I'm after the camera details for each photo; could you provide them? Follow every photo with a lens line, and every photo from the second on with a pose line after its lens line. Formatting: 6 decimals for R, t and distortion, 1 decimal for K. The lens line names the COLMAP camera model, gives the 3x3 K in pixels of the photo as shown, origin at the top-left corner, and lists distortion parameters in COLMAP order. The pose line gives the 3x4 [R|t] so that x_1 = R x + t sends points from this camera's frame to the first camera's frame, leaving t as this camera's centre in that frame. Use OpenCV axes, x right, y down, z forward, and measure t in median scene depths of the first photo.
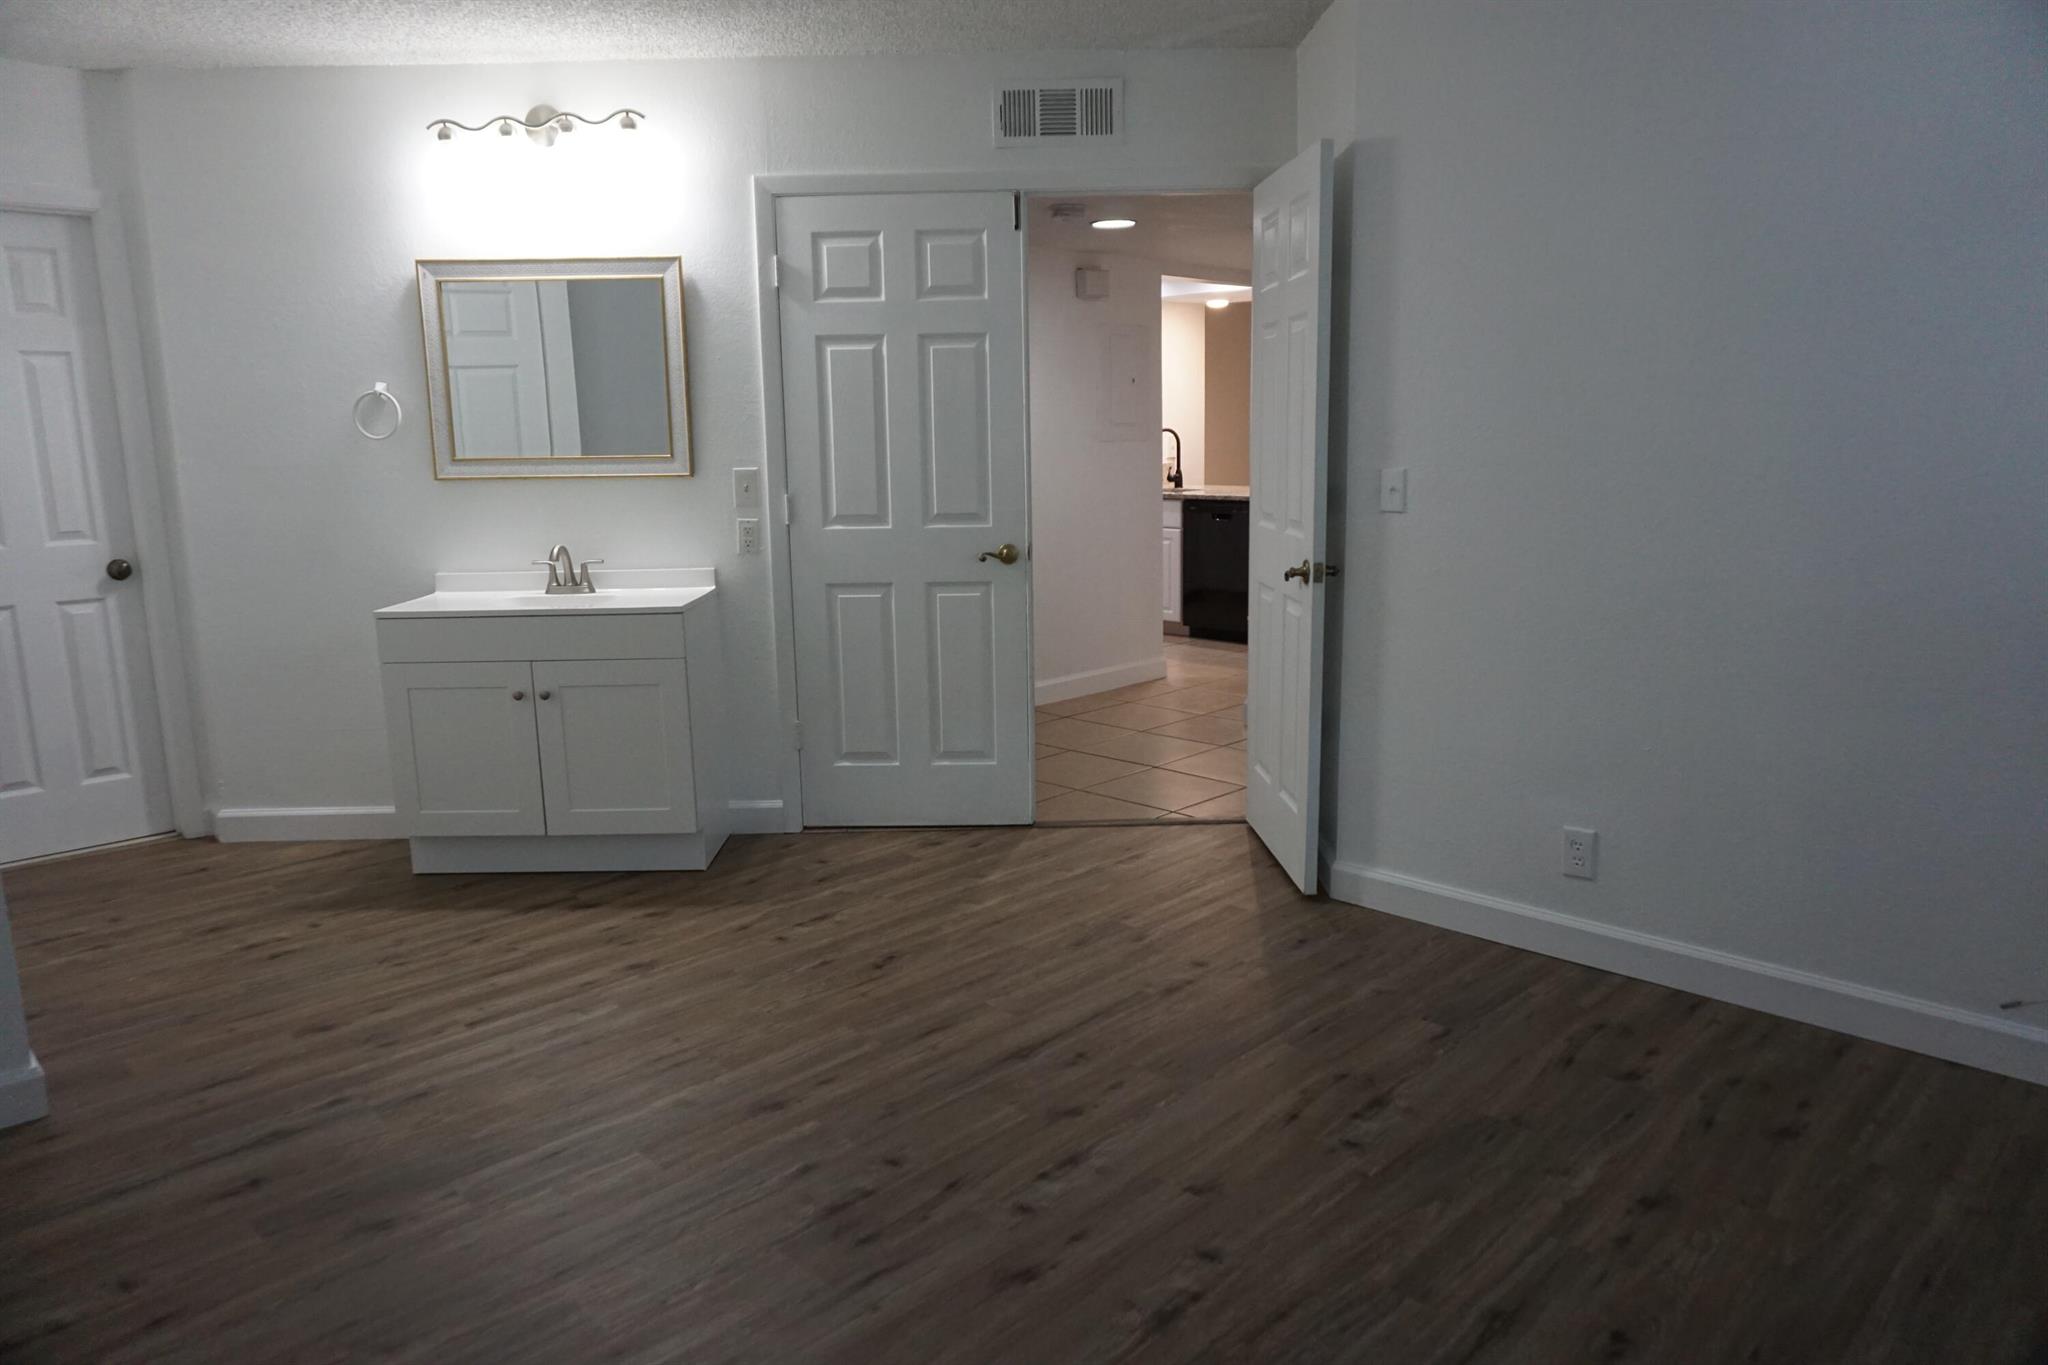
lens RADIAL K [[1369.8, 0, 1024.1], [0, 1369.8, 687.9], [0, 0, 1]] dist [-0.053741, 0.037996]
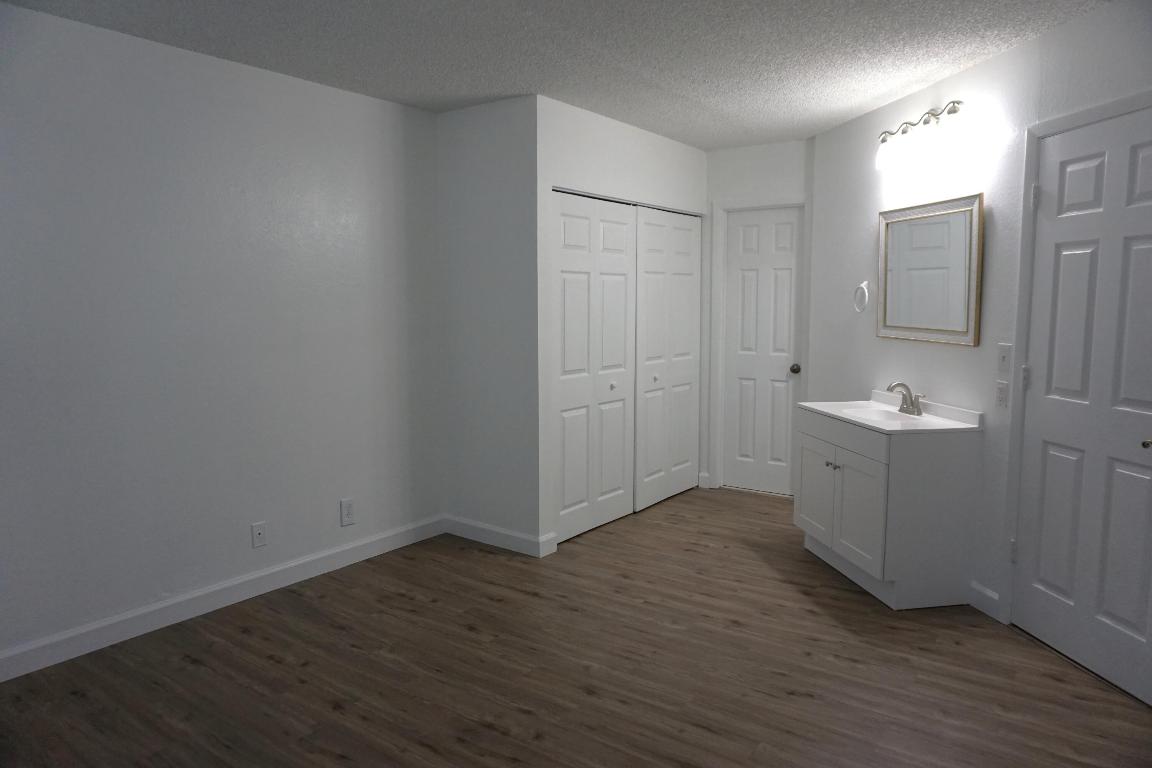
lens RADIAL K [[769.2, 0, 572.5], [0, 769.2, 388.8], [0, 0, 1]] dist [-0.070553, 0.050425]
pose [[0.145070, 0.126791, -0.981264, 0.486068], [-0.188652, 0.977105, 0.098364, -0.114262], [0.971270, 0.170848, 0.165668, 0.487394]]
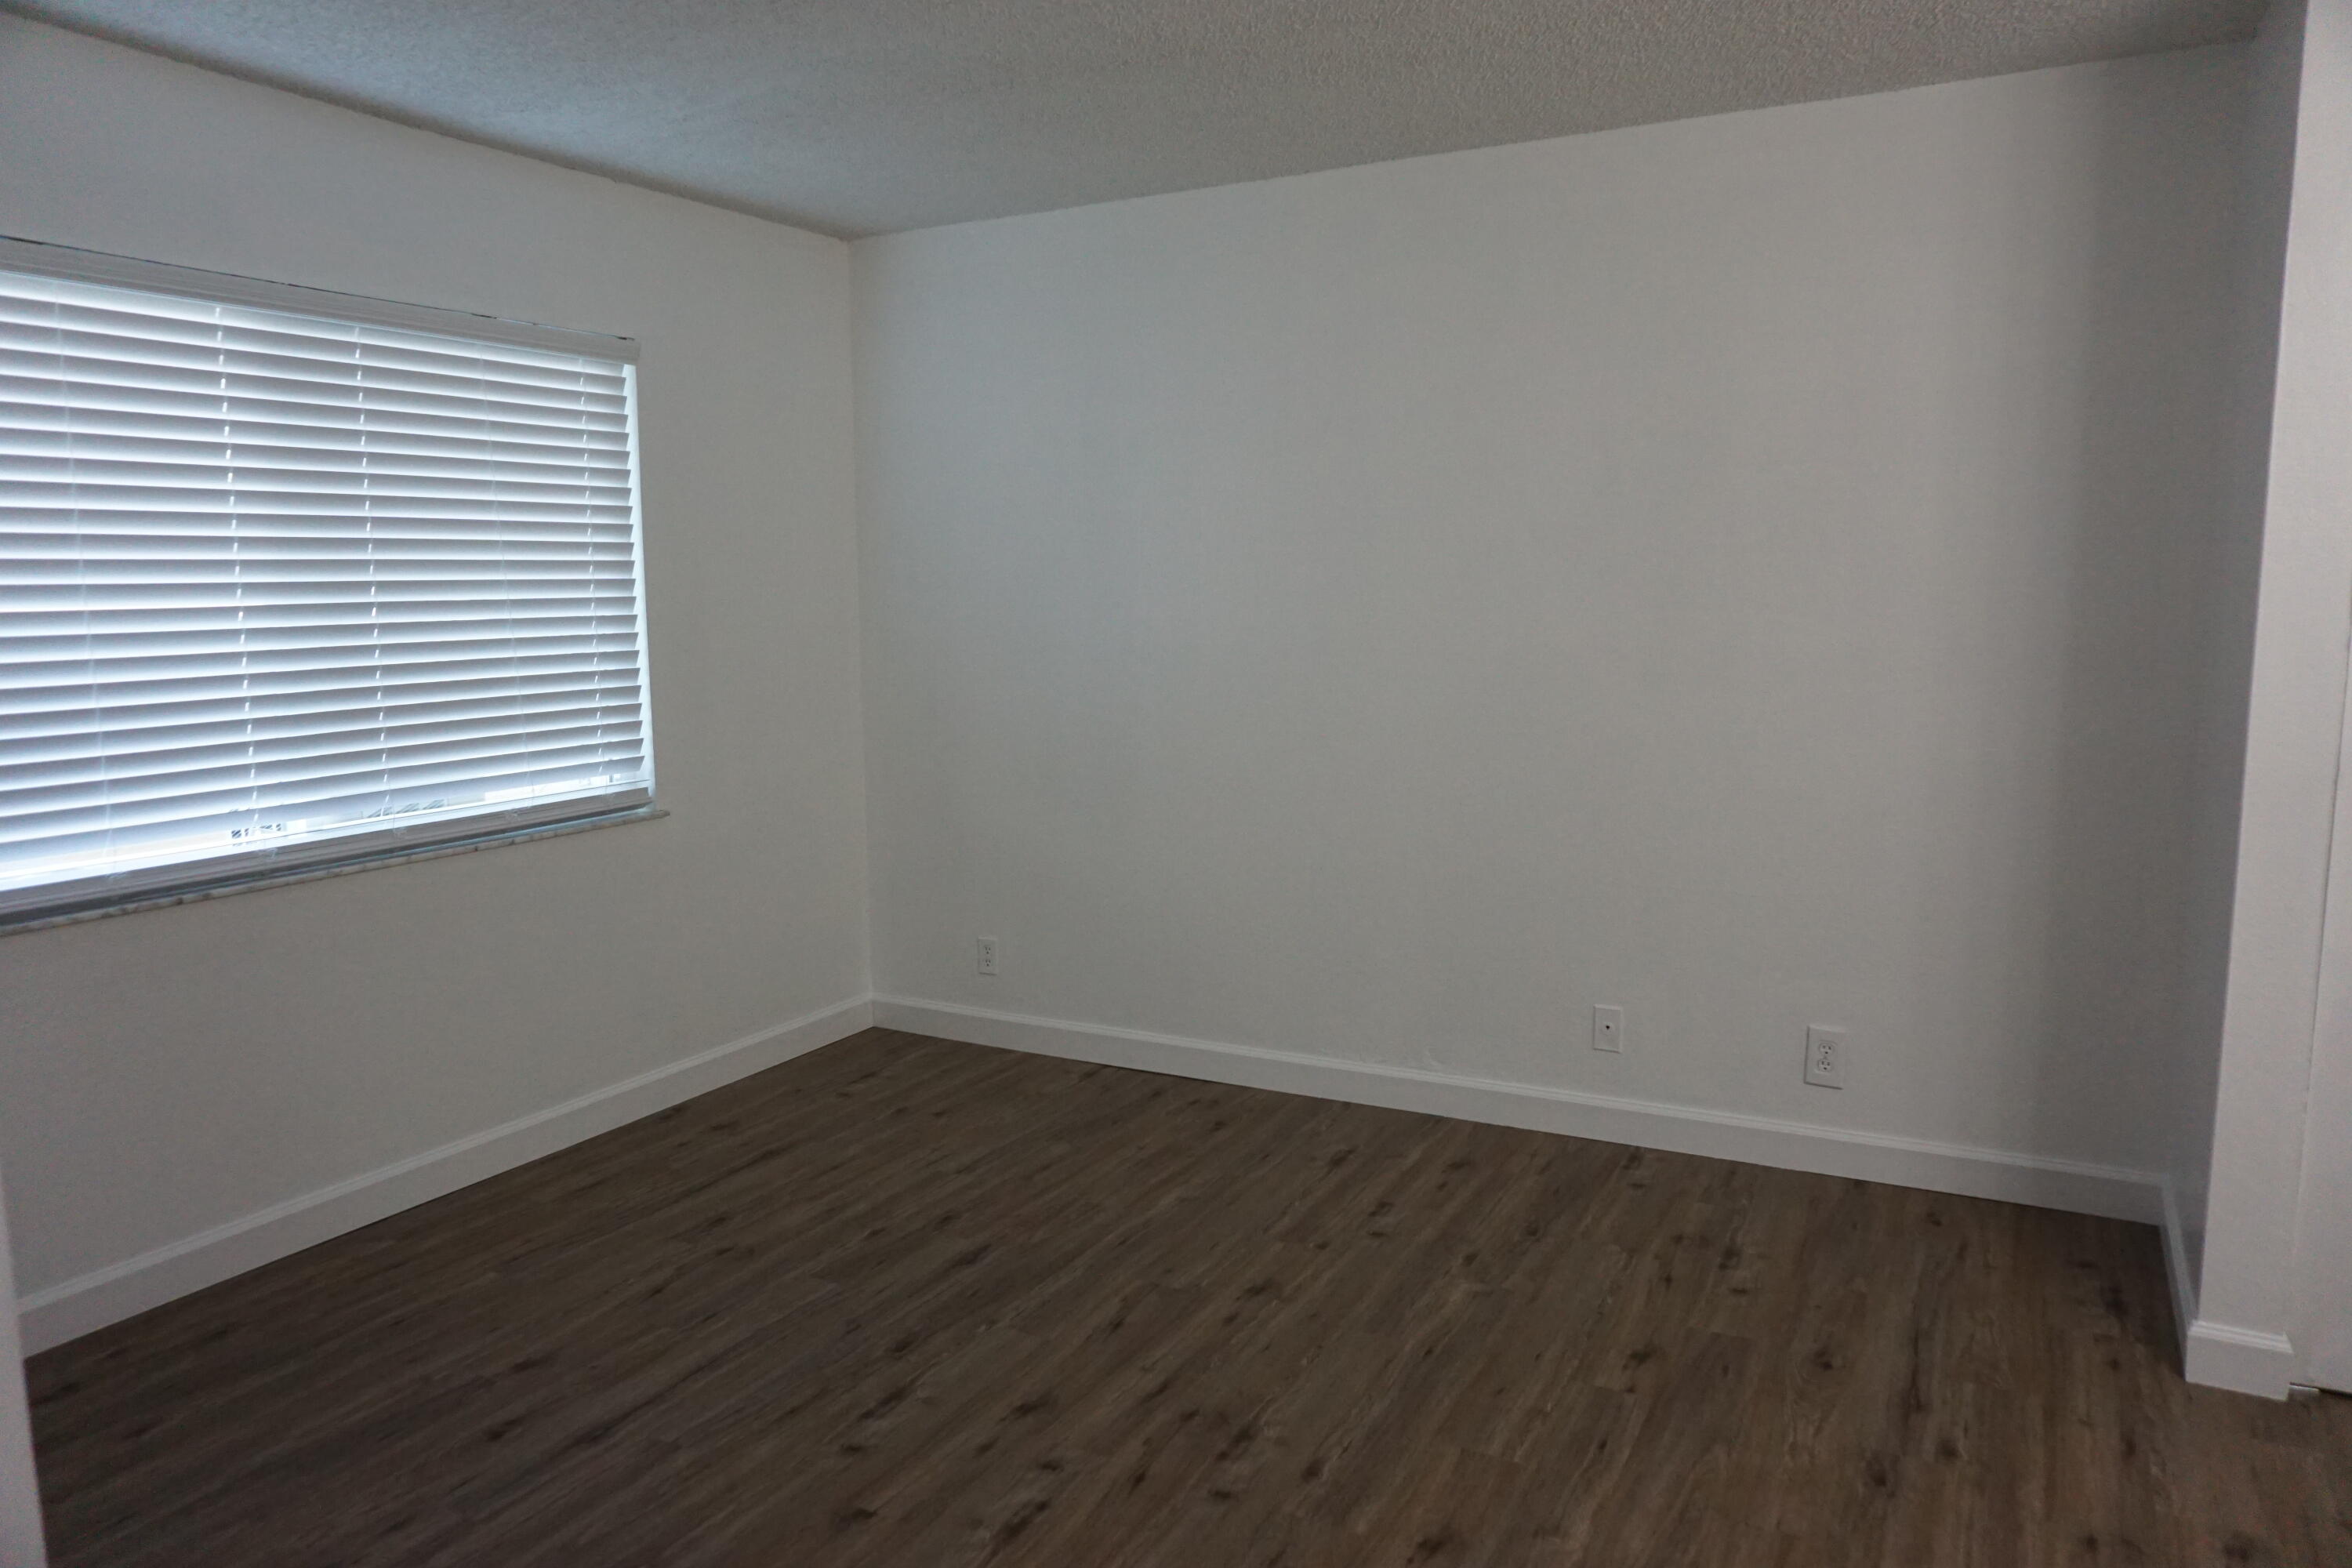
lens RADIAL K [[1573.1, 0, 1176.2], [0, 1573.1, 790.2], [0, 0, 1]] dist [-0.053741, 0.037996]
pose [[-0.960511, 0.059825, -0.271733, 0.101560], [-0.031145, 0.947357, 0.318662, -0.225563], [0.276492, 0.314541, -0.908084, 1.046876]]
